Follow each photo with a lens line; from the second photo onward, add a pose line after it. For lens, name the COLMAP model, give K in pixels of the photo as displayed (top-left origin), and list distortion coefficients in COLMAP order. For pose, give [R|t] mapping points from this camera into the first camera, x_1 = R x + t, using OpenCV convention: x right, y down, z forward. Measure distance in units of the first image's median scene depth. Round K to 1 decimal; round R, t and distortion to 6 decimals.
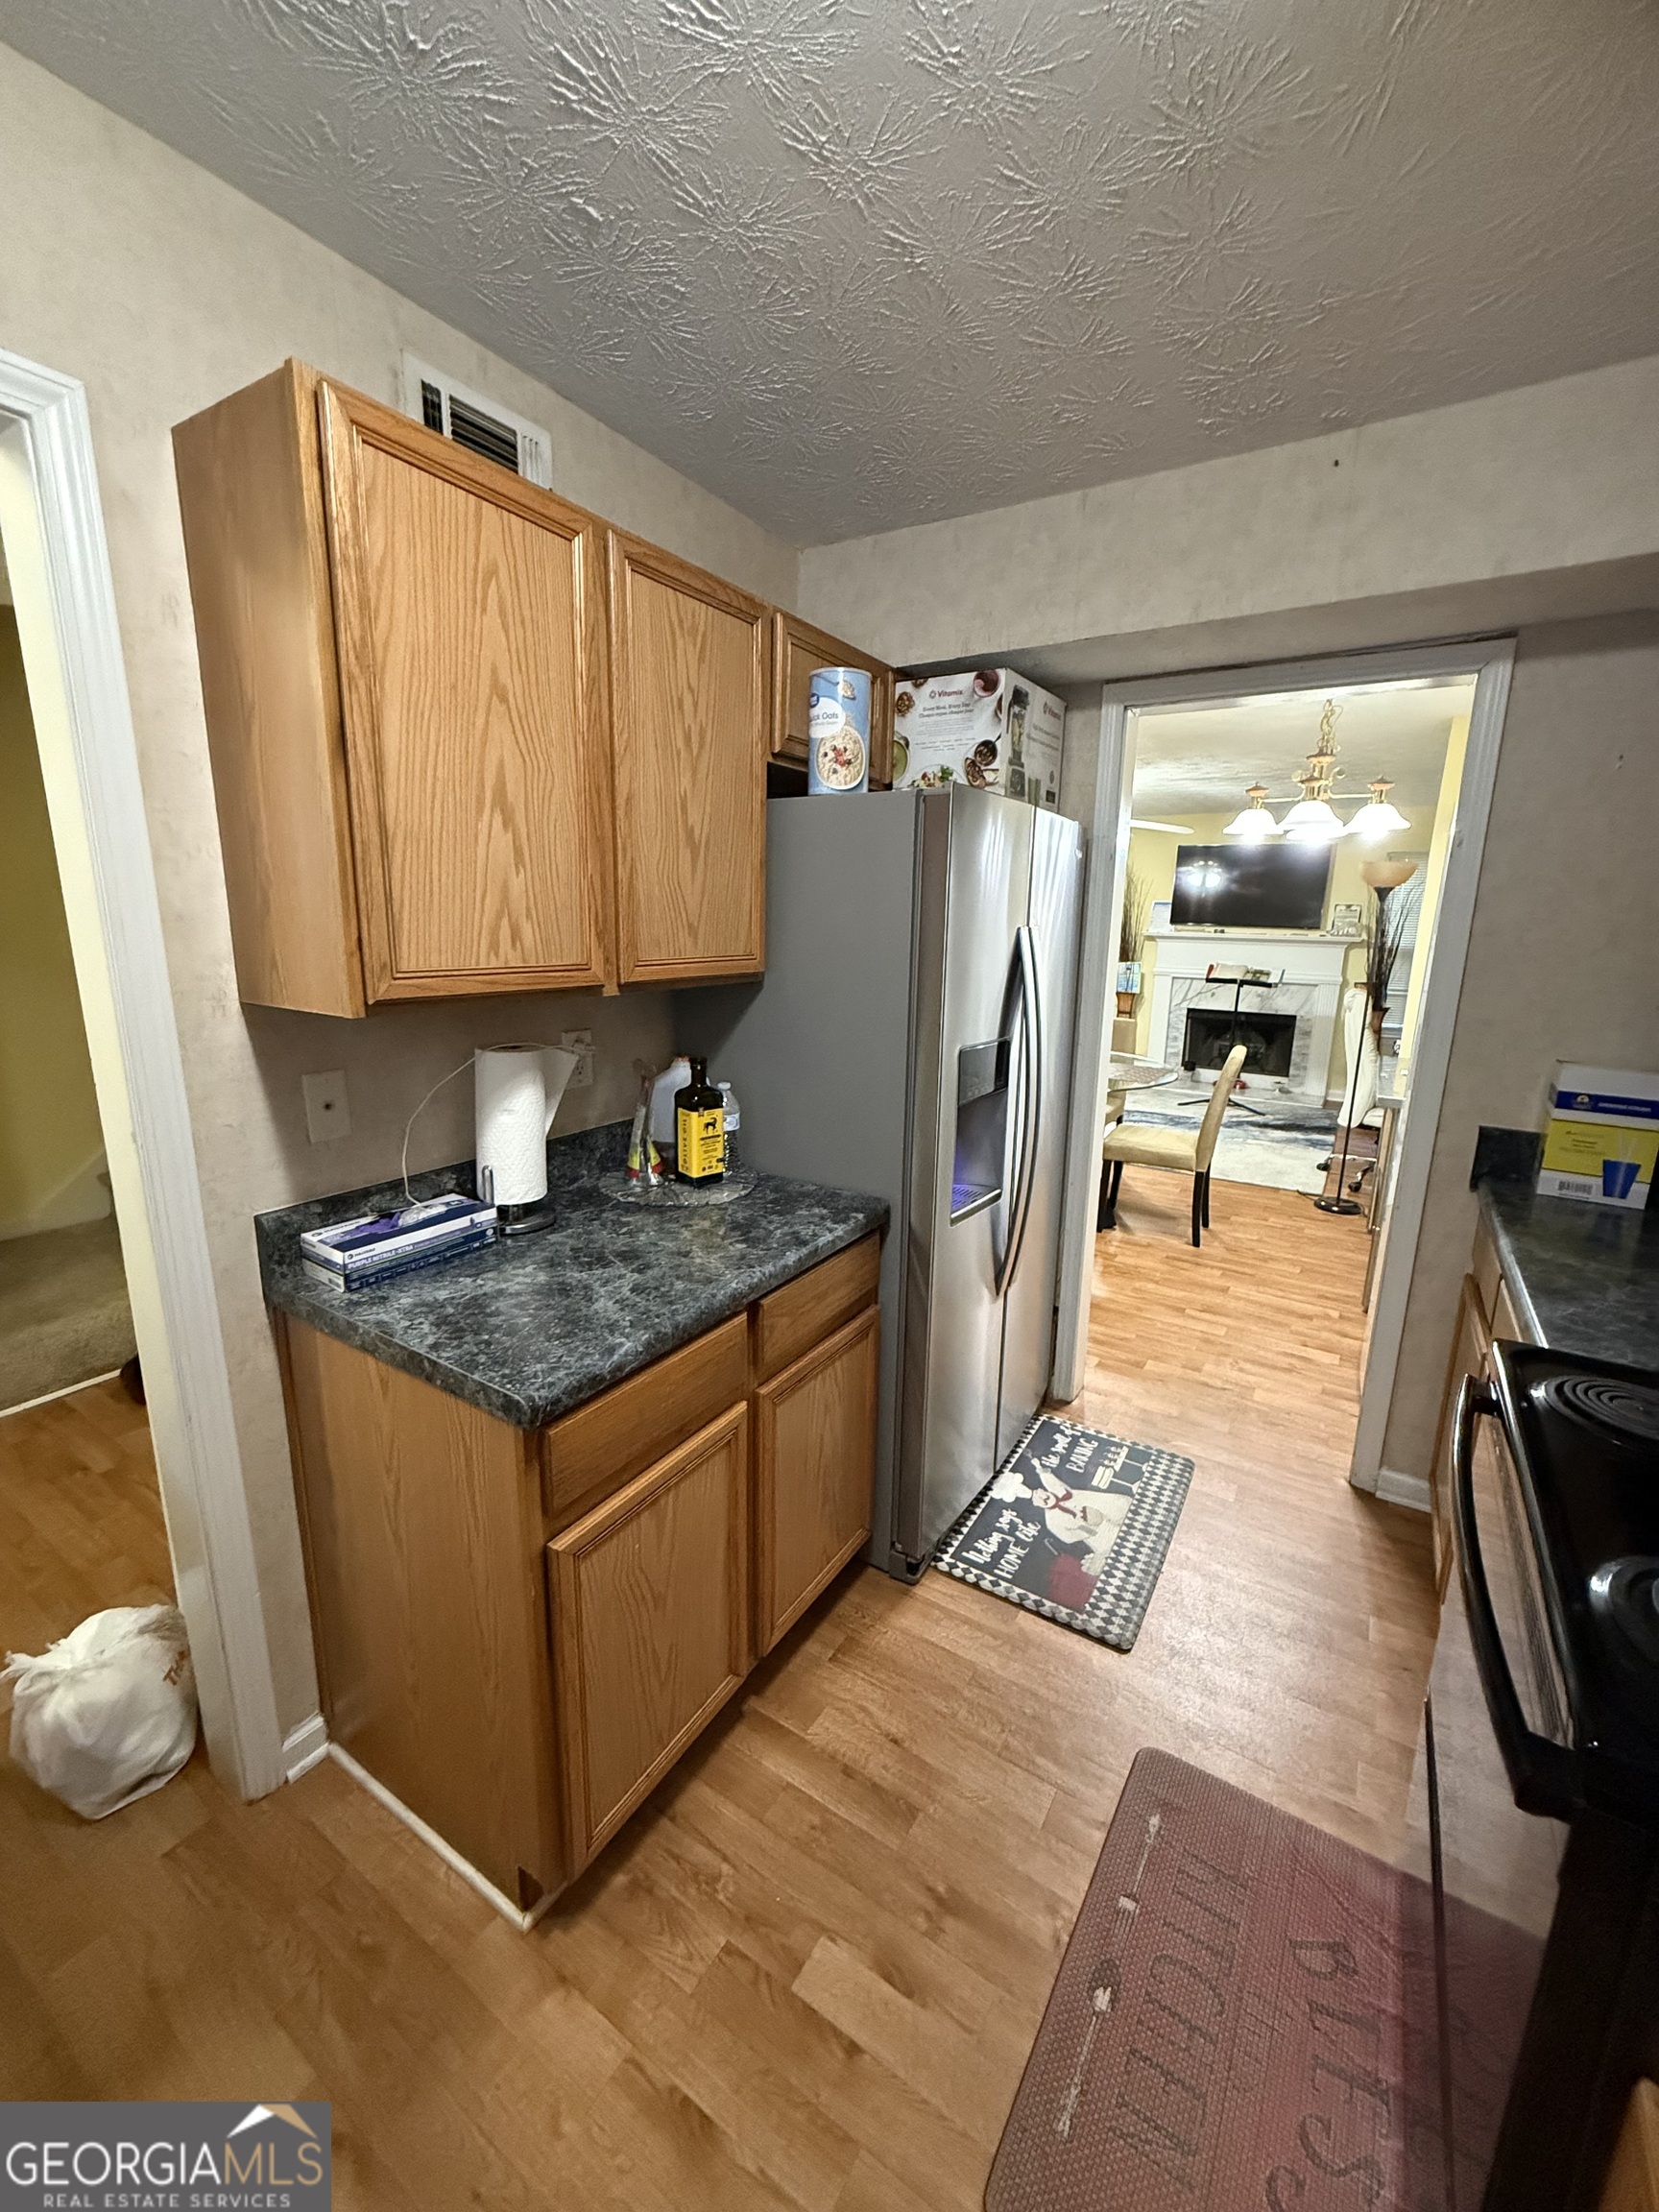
lens RADIAL K [[878.2, 0, 839.8], [0, 878.2, 1106.7], [0, 0, 1]] dist [0.001281, 0.000616]
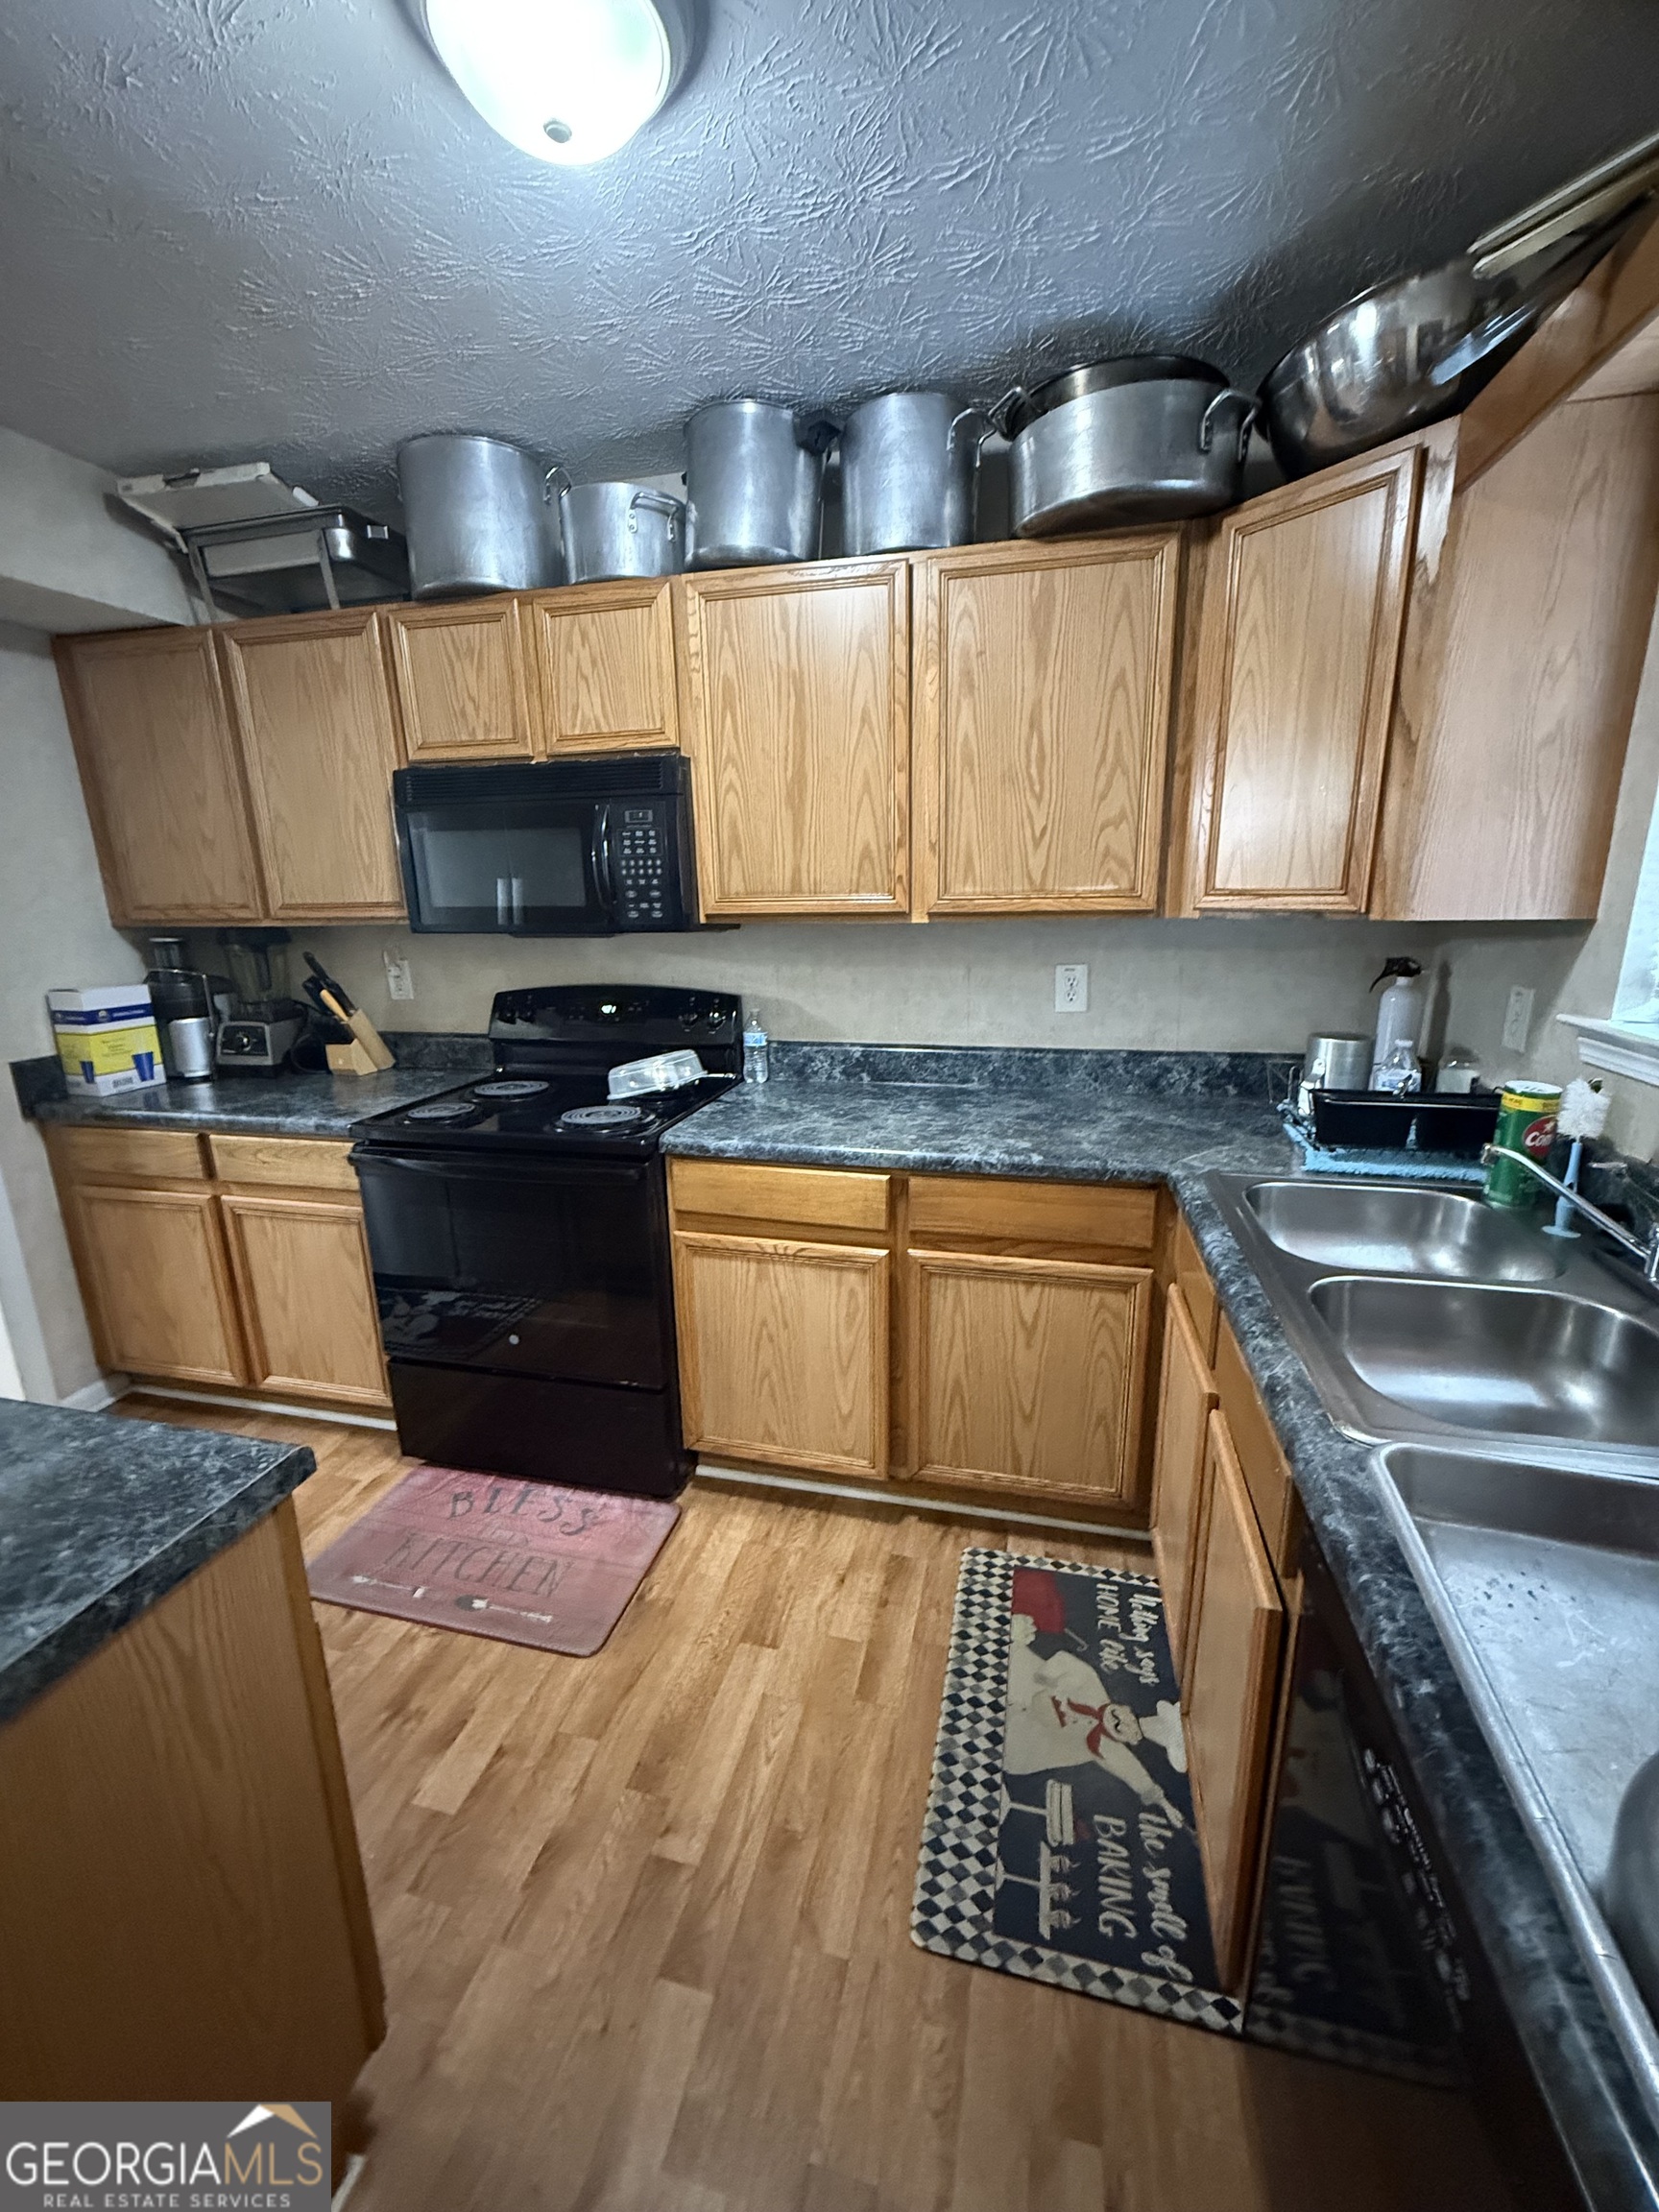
lens RADIAL K [[878.2, 0, 836.9], [0, 878.2, 1098.6], [0, 0, 1]] dist [0.001281, 0.000616]
pose [[-0.307276, -0.249753, 0.918262, -0.976779], [0.220261, 0.920076, 0.323952, -0.106238], [-0.925779, 0.301800, -0.227707, 0.495927]]
